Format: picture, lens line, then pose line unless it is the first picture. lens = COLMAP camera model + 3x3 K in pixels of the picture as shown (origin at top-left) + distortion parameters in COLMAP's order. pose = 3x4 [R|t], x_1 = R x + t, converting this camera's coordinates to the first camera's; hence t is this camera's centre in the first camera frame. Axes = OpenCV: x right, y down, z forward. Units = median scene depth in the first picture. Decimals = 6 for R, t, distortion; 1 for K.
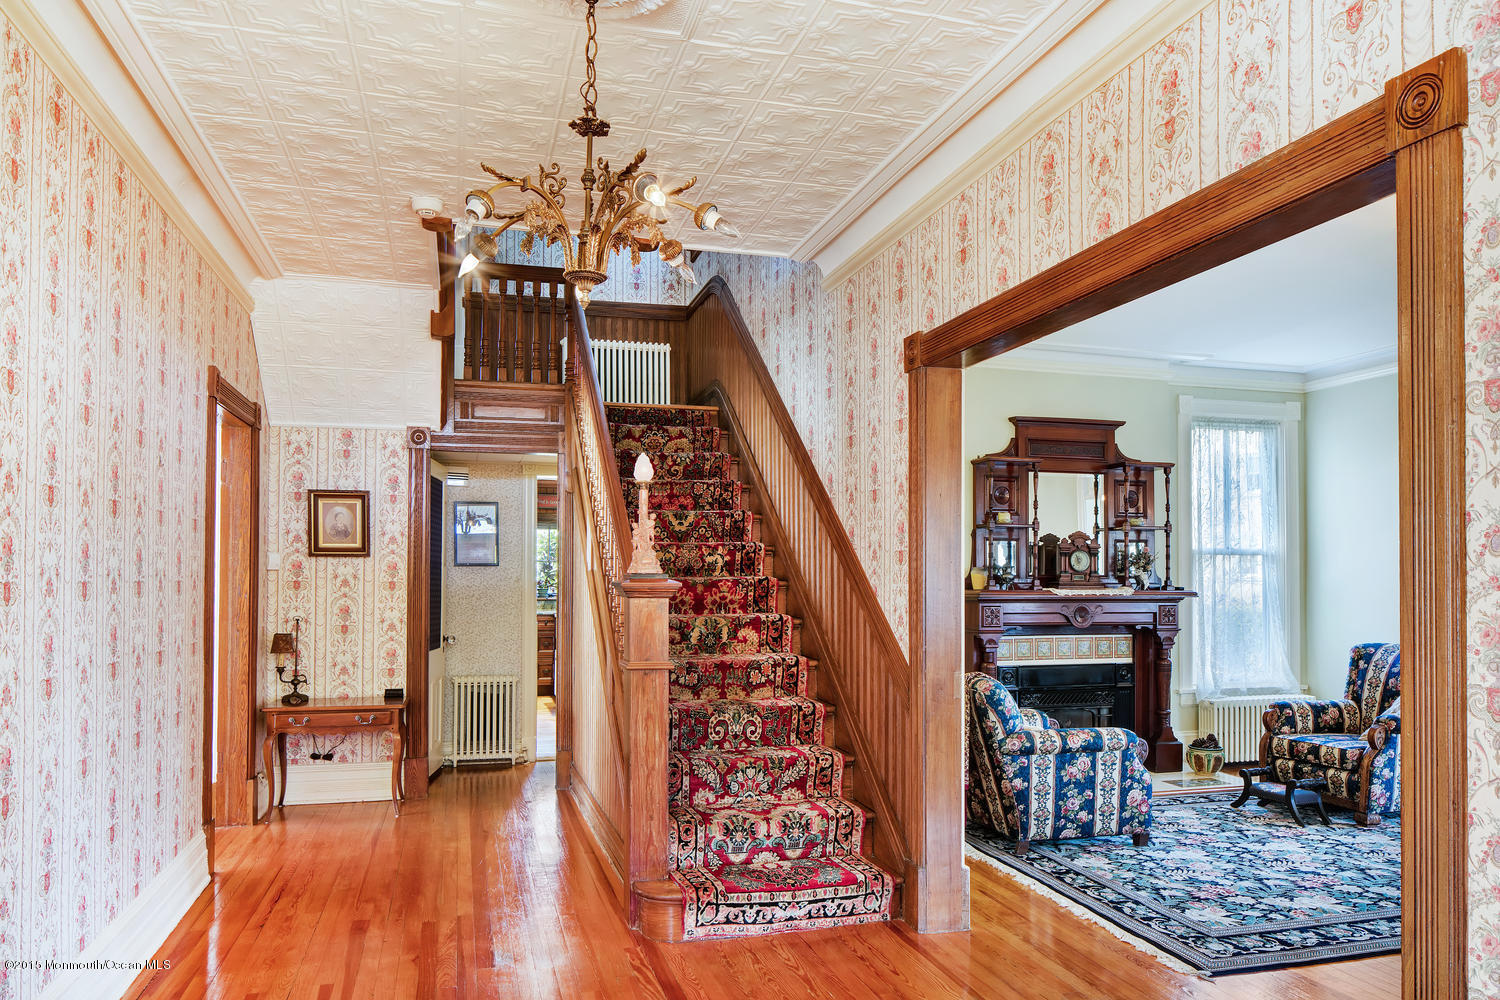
lens RADIAL K [[1010.4, 0, 740.3], [0, 1010.4, 537.9], [0, 0, 1]] dist [-0.003545, -0.001169]
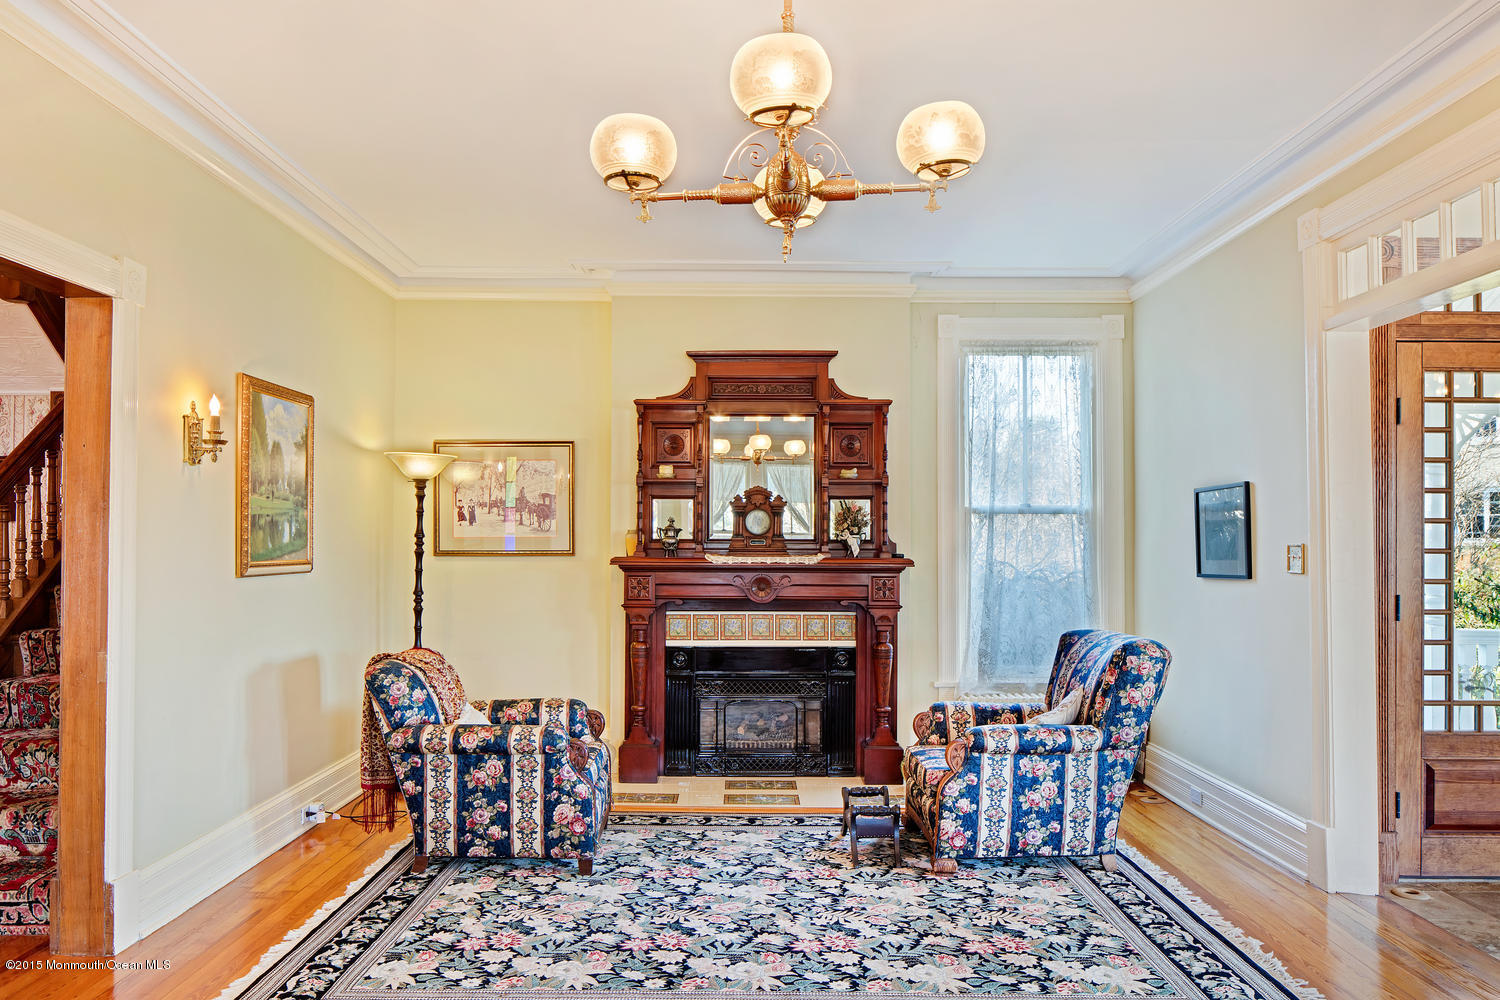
lens RADIAL K [[1052.0, 0, 750.0], [0, 1052.0, 500.0], [0, 0, 1]] dist [-0.002017, -0.001656]
pose [[0.961522, -0.011062, -0.274505, 0.766552], [0.010587, 0.999939, -0.003215, 0.010115], [0.274524, 0.000185, 0.961580, 0.230089]]
